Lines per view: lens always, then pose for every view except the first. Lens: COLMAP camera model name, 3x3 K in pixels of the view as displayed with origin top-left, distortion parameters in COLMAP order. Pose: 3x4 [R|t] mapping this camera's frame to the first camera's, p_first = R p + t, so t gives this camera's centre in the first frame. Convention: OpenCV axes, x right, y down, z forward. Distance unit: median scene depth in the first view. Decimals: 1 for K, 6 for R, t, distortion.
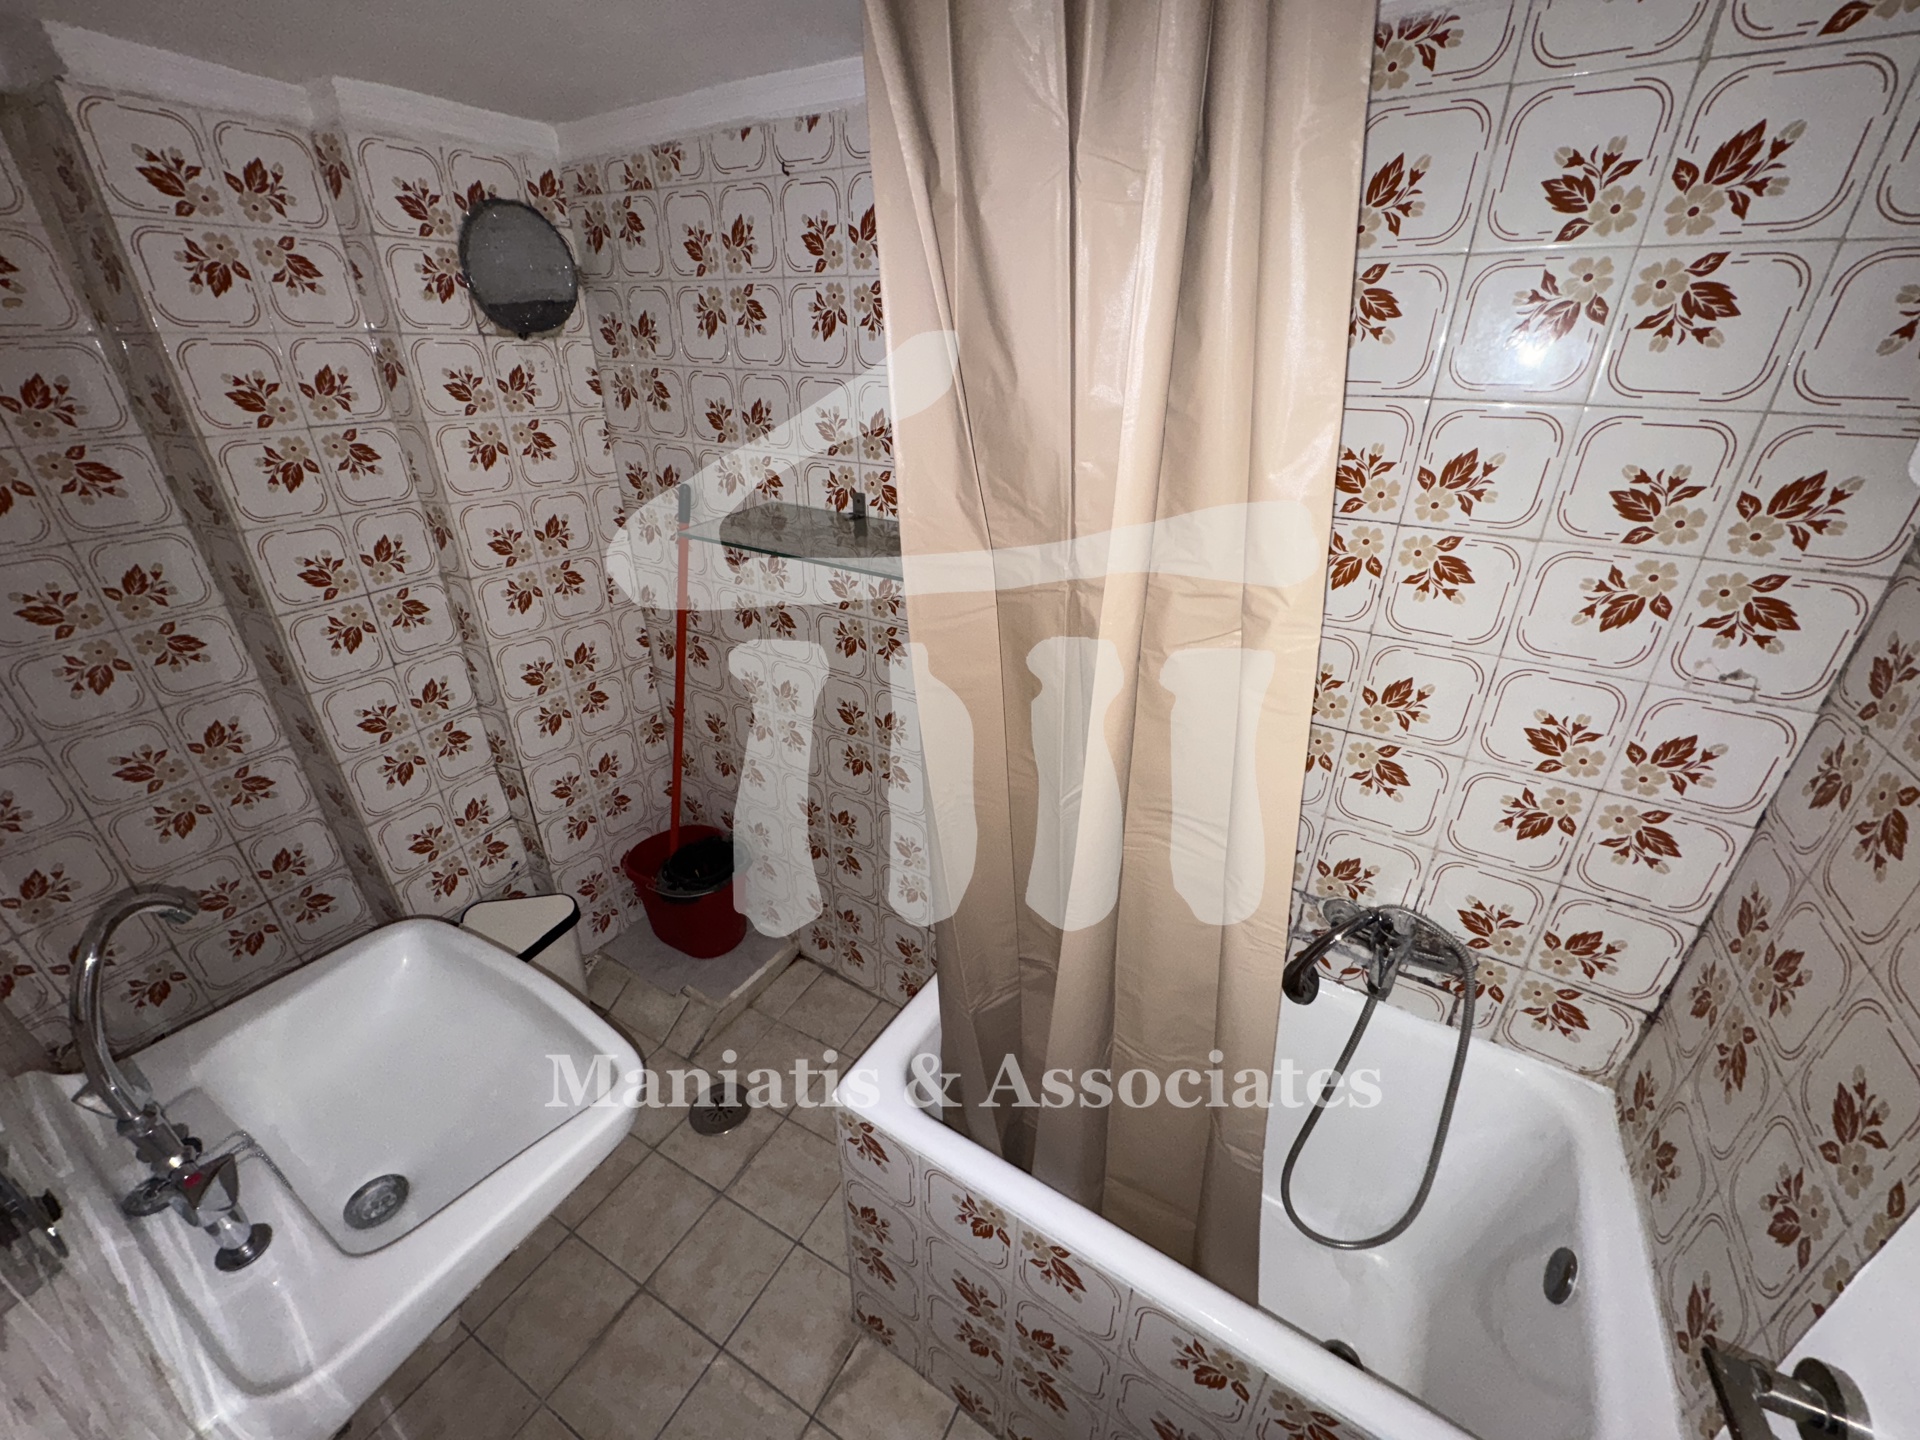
lens RADIAL K [[768.2, 0, 964.1], [0, 768.2, 720.0], [0, 0, 1]] dist [-0.002720, -0.000136]
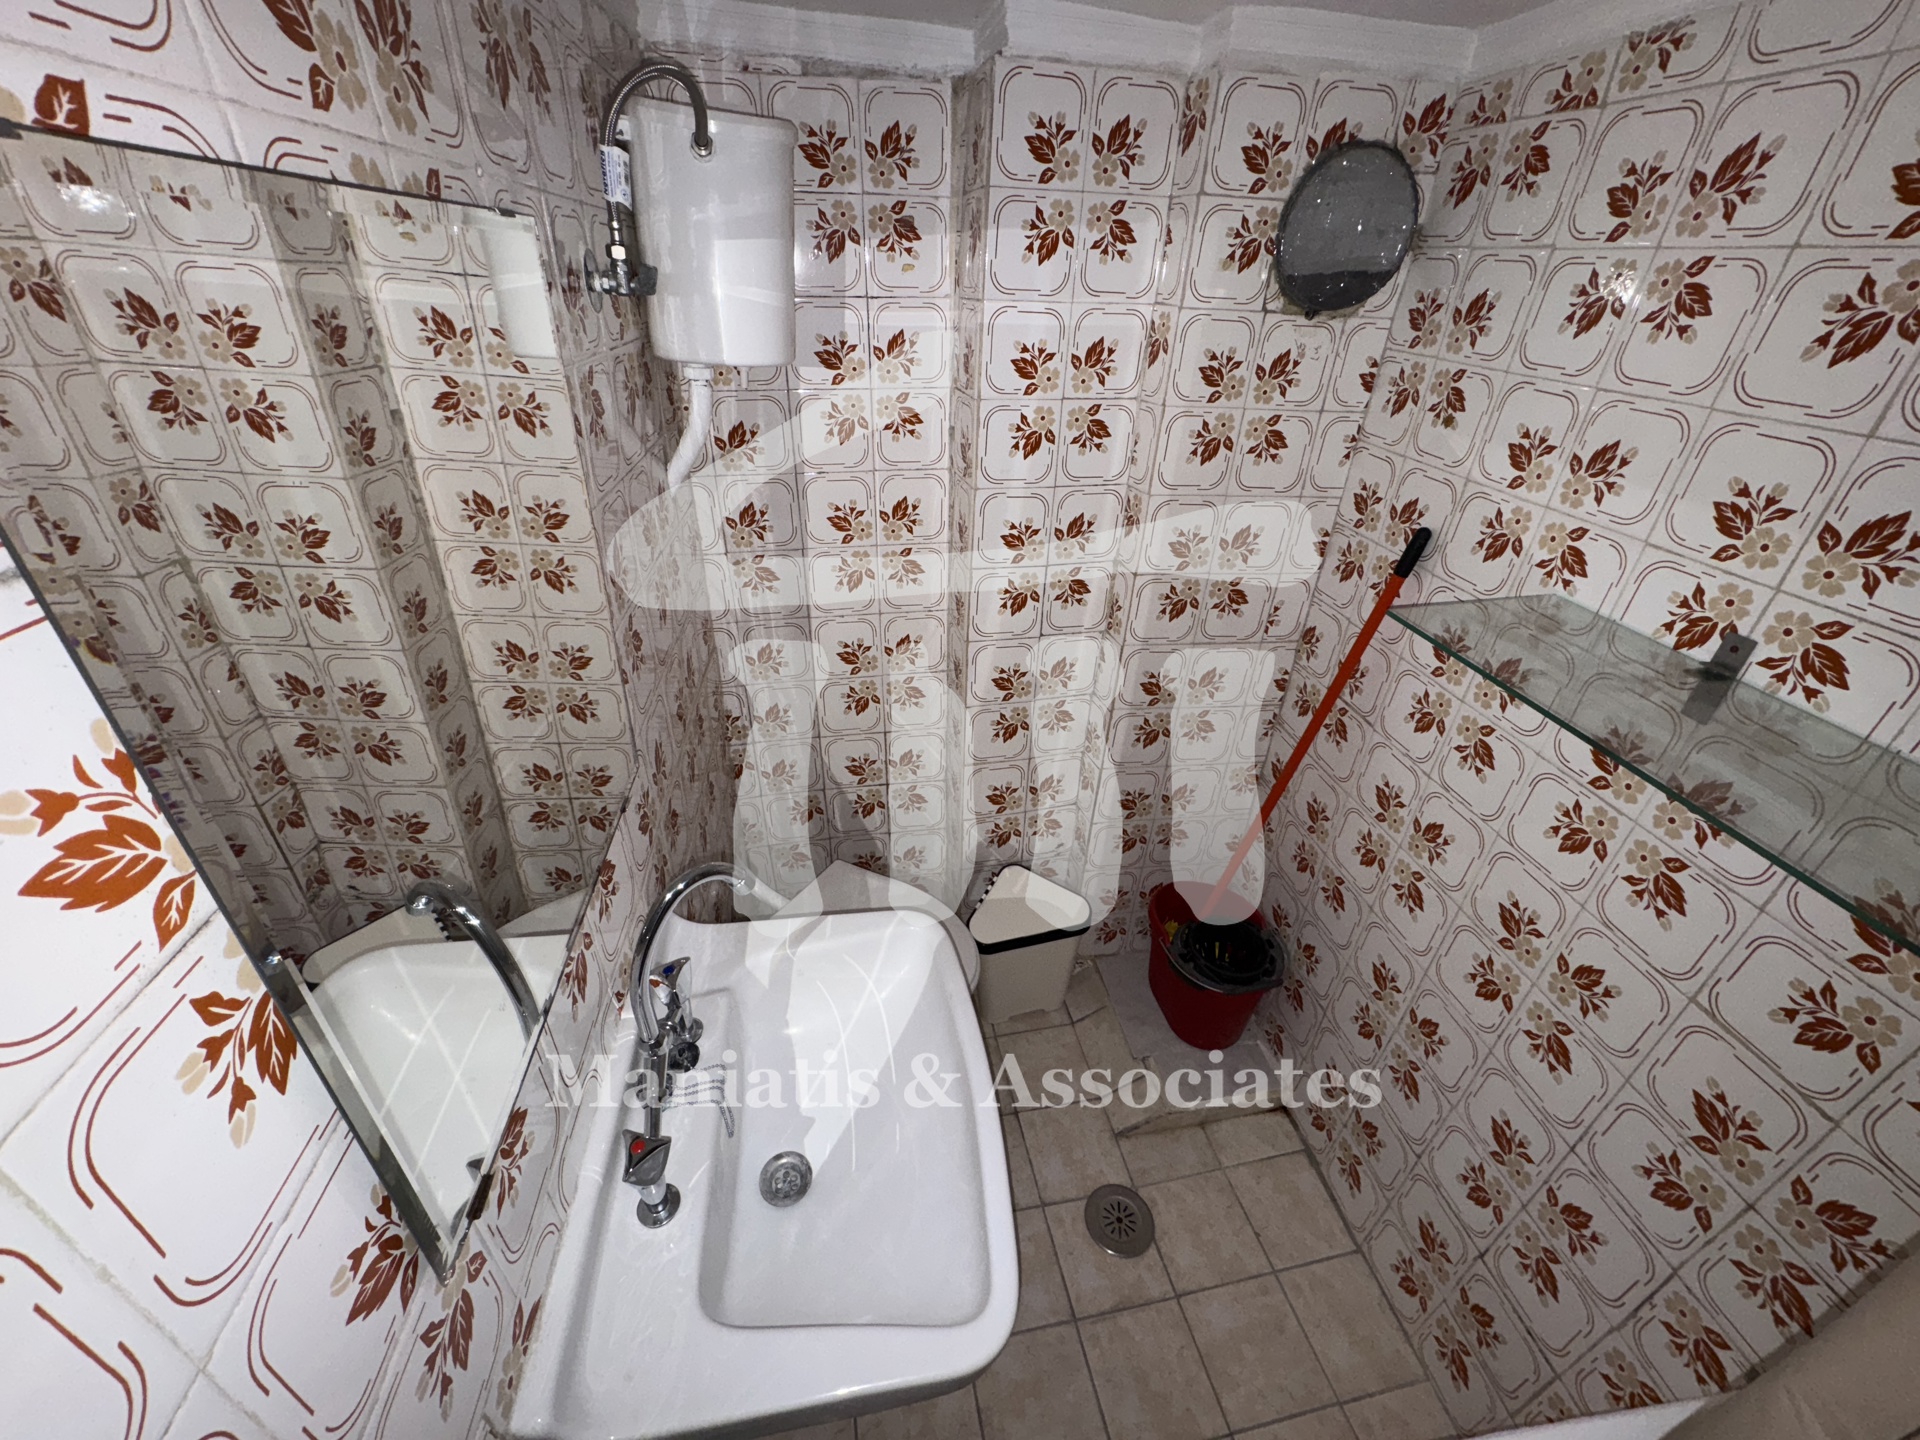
lens RADIAL K [[768.2, 0, 954.1], [0, 768.2, 722.3], [0, 0, 1]] dist [-0.002720, -0.000136]
pose [[0.649161, 0.402833, -0.645225, -0.116917], [-0.368366, 0.908639, 0.196678, -0.125688], [0.665505, 0.110004, 0.738242, 0.188424]]
